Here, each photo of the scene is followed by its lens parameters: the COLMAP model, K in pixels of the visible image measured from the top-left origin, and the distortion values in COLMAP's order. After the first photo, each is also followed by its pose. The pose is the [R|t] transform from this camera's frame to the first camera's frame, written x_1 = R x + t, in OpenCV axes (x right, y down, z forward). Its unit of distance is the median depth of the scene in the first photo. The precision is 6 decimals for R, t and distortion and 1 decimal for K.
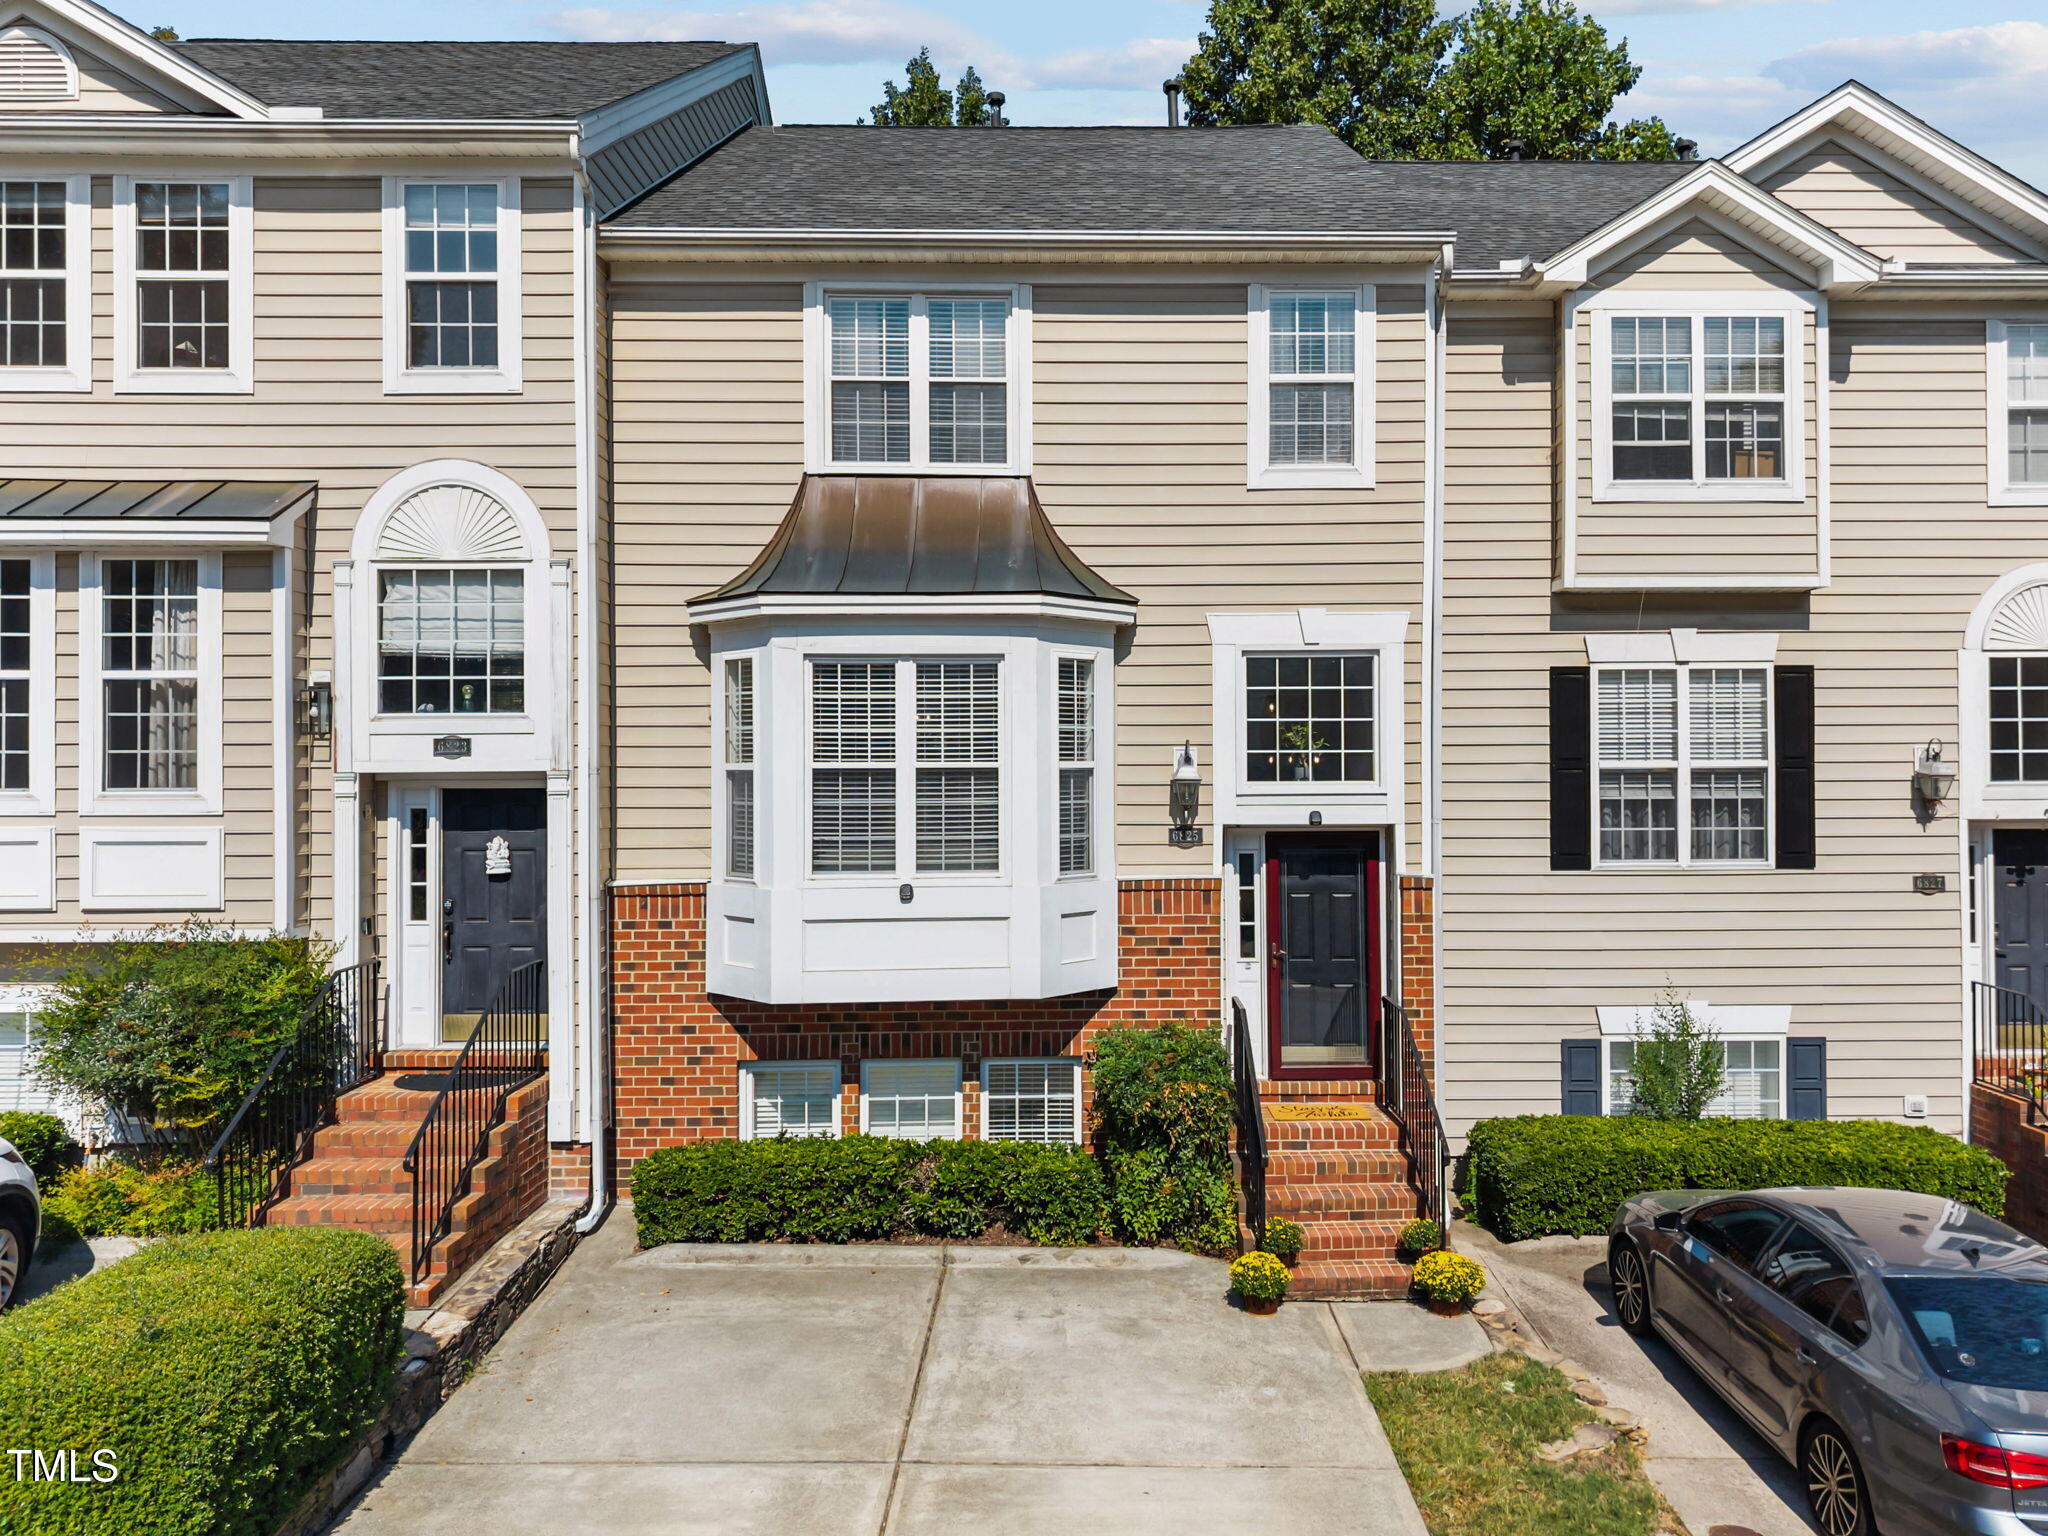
lens RADIAL K [[1579.8, 0, 1025.5], [0, 1579.8, 771.7], [0, 0, 1]] dist [0.002563, -0.005494]
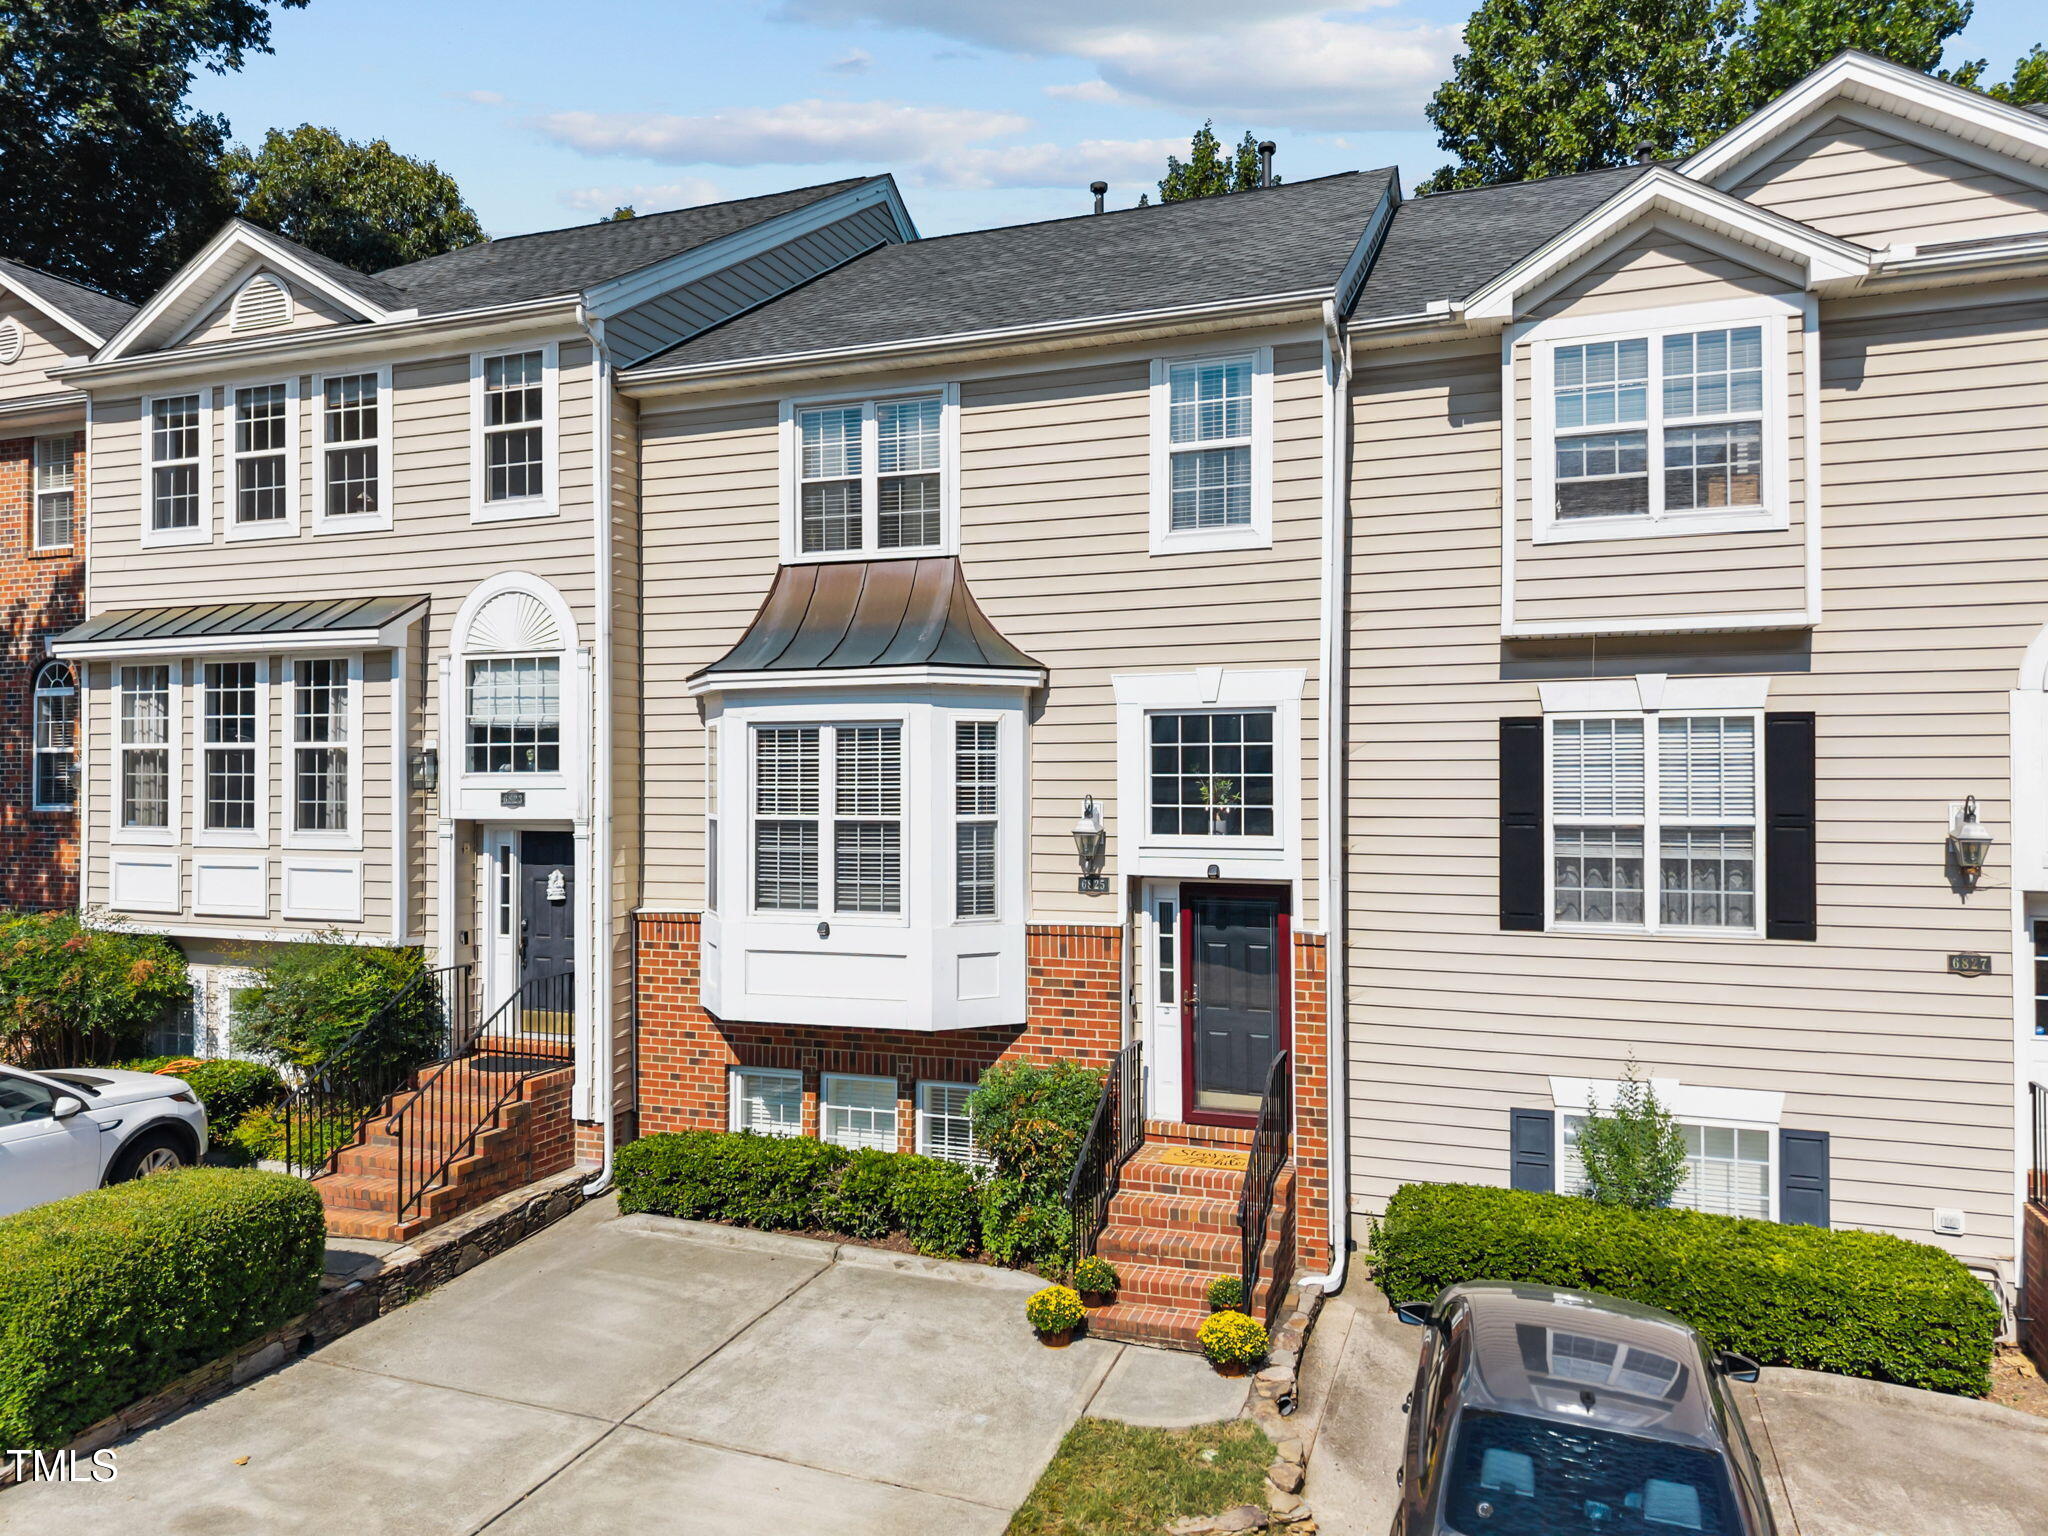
lens RADIAL K [[1468.4, 0, 1021.3], [0, 1468.4, 763.8], [0, 0, 1]] dist [0.011676, -0.012619]
pose [[0.921554, -0.001154, -0.388247, 0.445484], [-0.000425, 0.999992, -0.003982, -0.037407], [0.388249, 0.003834, 0.921547, 0.071072]]
